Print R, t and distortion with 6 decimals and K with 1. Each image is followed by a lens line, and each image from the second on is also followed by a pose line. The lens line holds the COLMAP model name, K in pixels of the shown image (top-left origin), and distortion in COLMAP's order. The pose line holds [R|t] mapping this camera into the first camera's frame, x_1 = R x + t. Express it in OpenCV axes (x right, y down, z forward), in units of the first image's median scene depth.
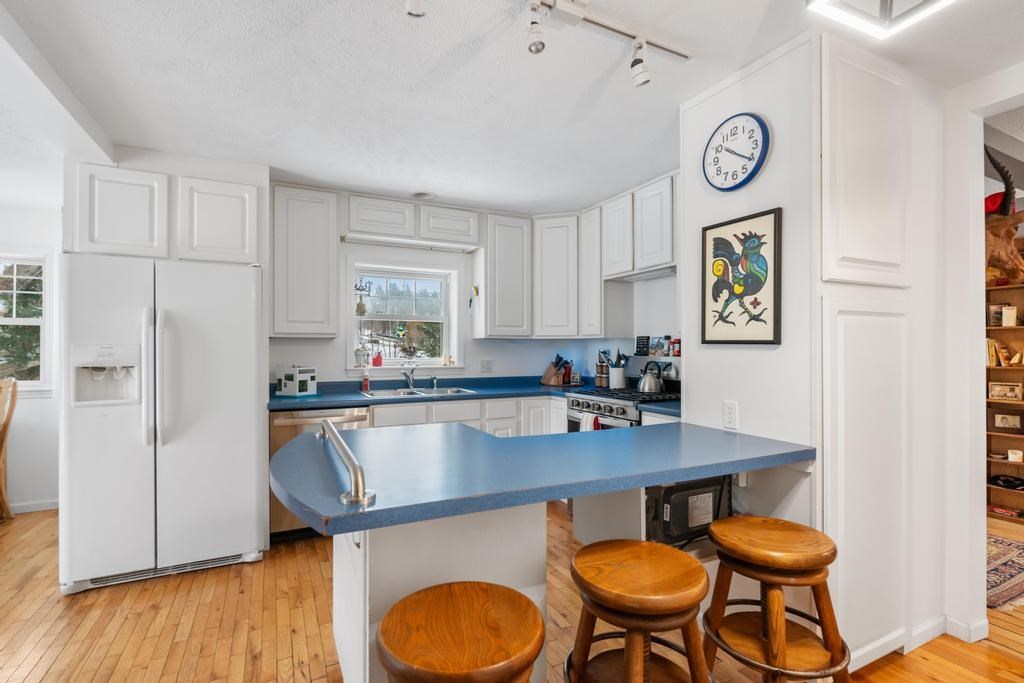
lens RADIAL K [[487.8, 0, 514.4], [0, 487.8, 346.4], [0, 0, 1]] dist [-0.001185, 0.000010]
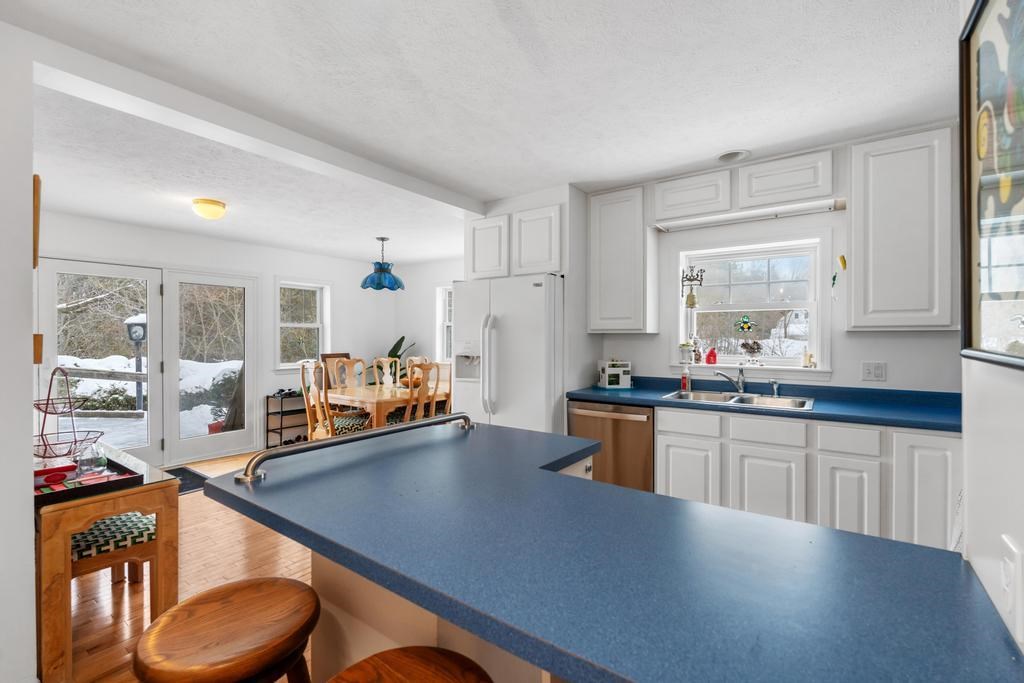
lens RADIAL K [[453.6, 0, 512.5], [0, 453.6, 336.7], [0, 0, 1]] dist [0.001031, 0.000057]
pose [[0.469758, 0.000922, -0.882795, 0.299579], [0.005491, 0.999977, 0.003966, -0.014724], [0.882778, -0.006710, 0.469742, 0.315629]]
